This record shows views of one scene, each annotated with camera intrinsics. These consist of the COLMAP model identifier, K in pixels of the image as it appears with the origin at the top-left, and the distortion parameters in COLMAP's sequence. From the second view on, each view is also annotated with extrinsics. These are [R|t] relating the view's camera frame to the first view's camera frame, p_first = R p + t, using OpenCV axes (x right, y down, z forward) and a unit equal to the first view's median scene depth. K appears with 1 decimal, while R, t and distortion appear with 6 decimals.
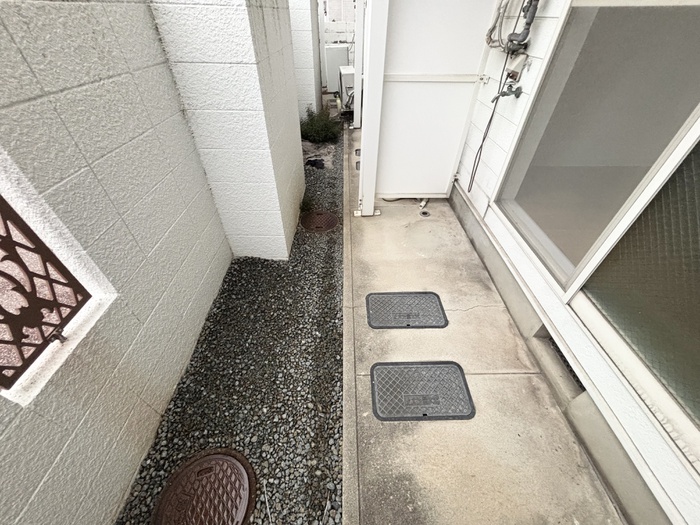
lens RADIAL K [[282.7, 0, 348.6], [0, 282.7, 261.9], [0, 0, 1]] dist [-0.002333, -0.000900]
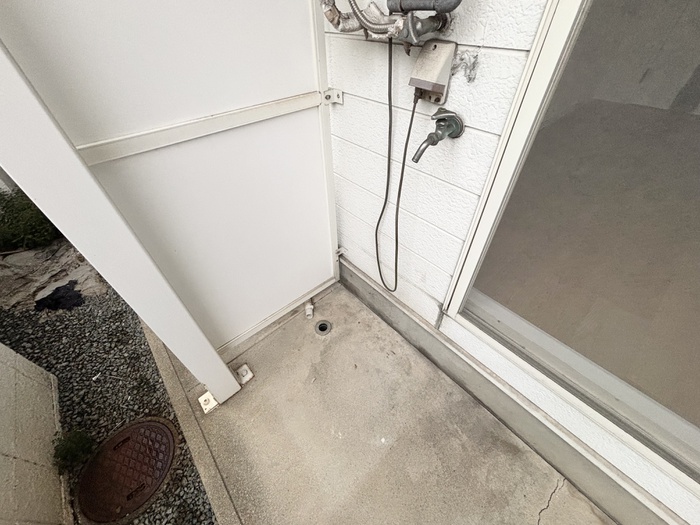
lens RADIAL K [[282.7, 0, 350.3], [0, 282.7, 262.7], [0, 0, 1]] dist [-0.002333, -0.000900]
pose [[0.762657, -0.461468, 0.453212, 0.131444], [0.446113, 0.882652, 0.148020, -0.421114], [-0.468335, 0.089295, 0.879027, 0.535478]]
